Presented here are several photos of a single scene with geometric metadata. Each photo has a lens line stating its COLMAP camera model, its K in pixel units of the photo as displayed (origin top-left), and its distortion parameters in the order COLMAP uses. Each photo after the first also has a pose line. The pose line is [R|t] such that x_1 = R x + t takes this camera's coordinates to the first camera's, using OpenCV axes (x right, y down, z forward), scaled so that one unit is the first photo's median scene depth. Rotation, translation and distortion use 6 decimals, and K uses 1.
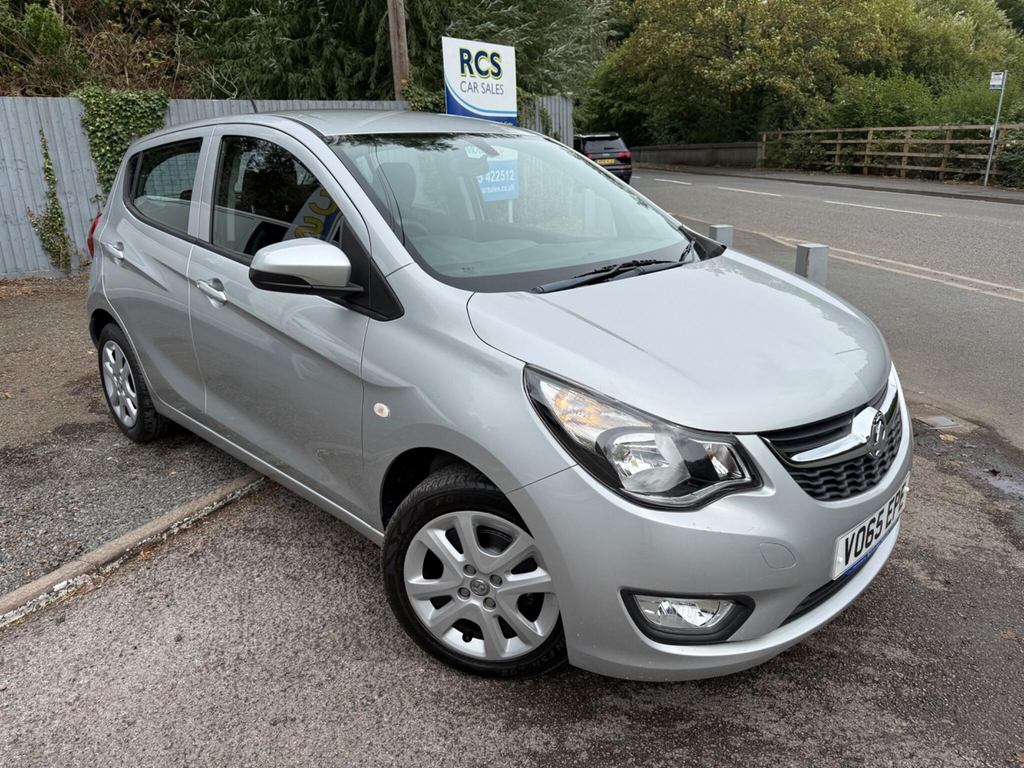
lens RADIAL K [[778.7, 0, 508.3], [0, 778.7, 387.9], [0, 0, 1]] dist [0.026796, -0.014114]
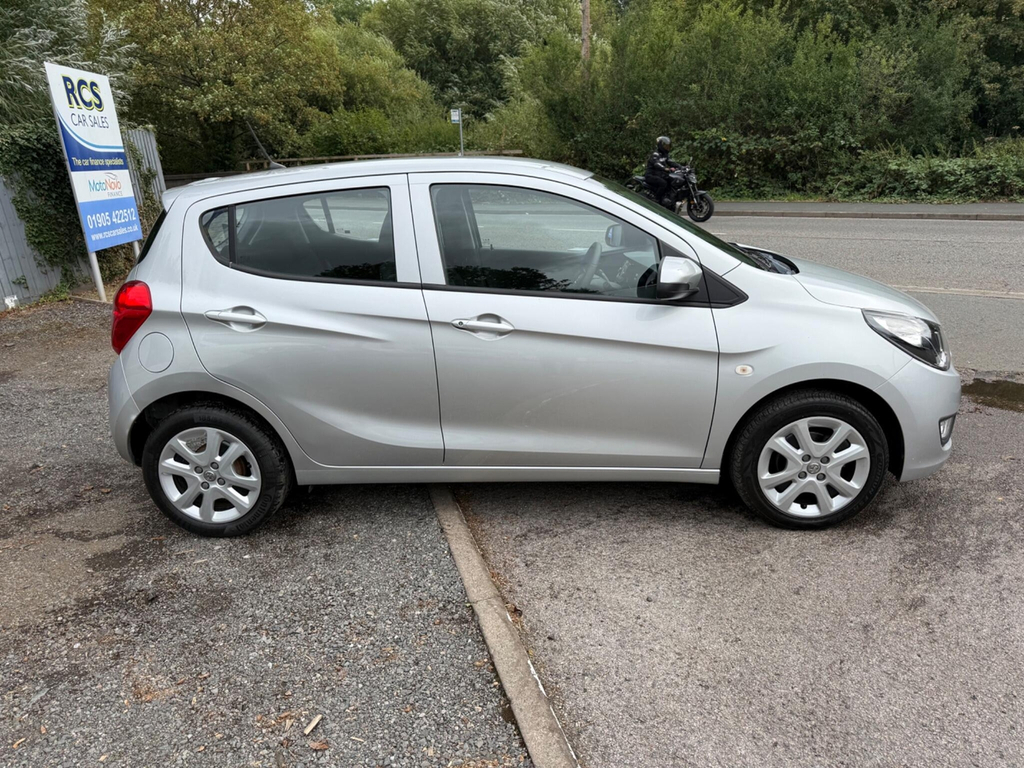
lens RADIAL K [[778.7, 0, 508.3], [0, 778.7, 387.9], [0, 0, 1]] dist [0.026796, -0.014114]
pose [[0.720944, -0.221239, 0.656729, -0.346443], [0.240660, 0.968620, 0.062117, -0.031640], [-0.649863, 0.113266, 0.751564, 0.056458]]
